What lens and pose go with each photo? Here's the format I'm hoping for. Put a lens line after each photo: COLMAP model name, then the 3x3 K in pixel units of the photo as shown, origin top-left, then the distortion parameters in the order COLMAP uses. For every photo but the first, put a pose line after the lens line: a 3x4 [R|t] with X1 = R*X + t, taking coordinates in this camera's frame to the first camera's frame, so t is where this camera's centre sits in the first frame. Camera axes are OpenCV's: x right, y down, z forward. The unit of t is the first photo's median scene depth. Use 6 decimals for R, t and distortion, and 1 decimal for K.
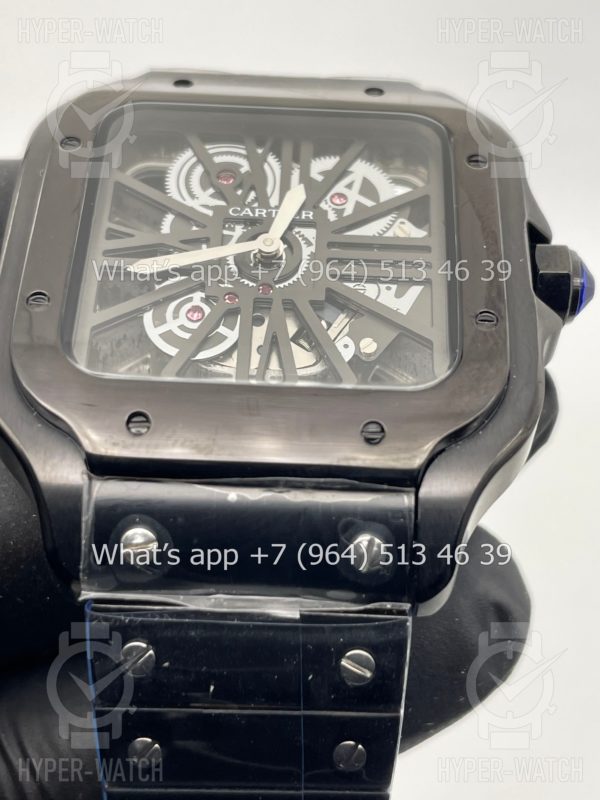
lens RADIAL K [[1186.7, 0, 304.3], [0, 1186.7, 399.3], [0, 0, 1]] dist [0.050535, 0.000000]
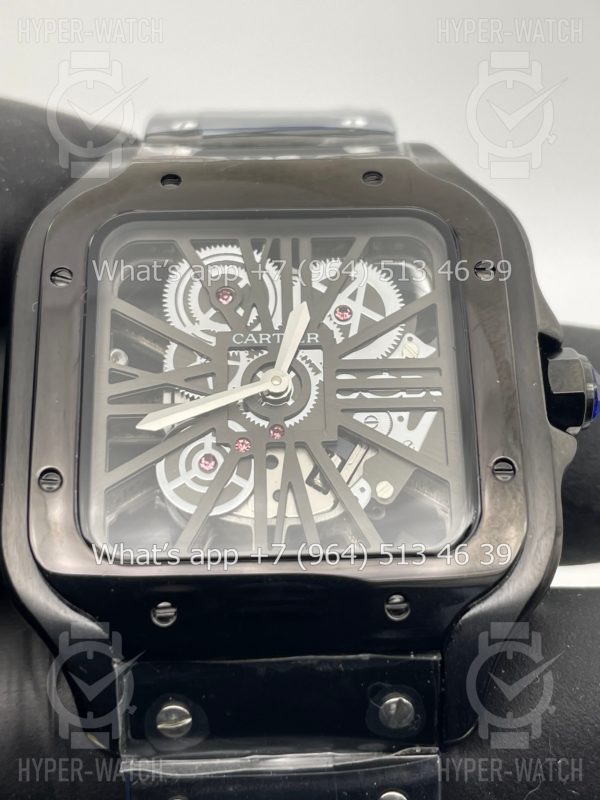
lens RADIAL K [[1186.7, 0, 296.4], [0, 1186.7, 400.4], [0, 0, 1]] dist [0.050535, 0.000000]
pose [[0.997971, -0.063668, -0.001072, -0.013449], [0.062956, 0.984000, 0.166677, -0.277324], [-0.009557, -0.166406, 0.986011, 0.031962]]
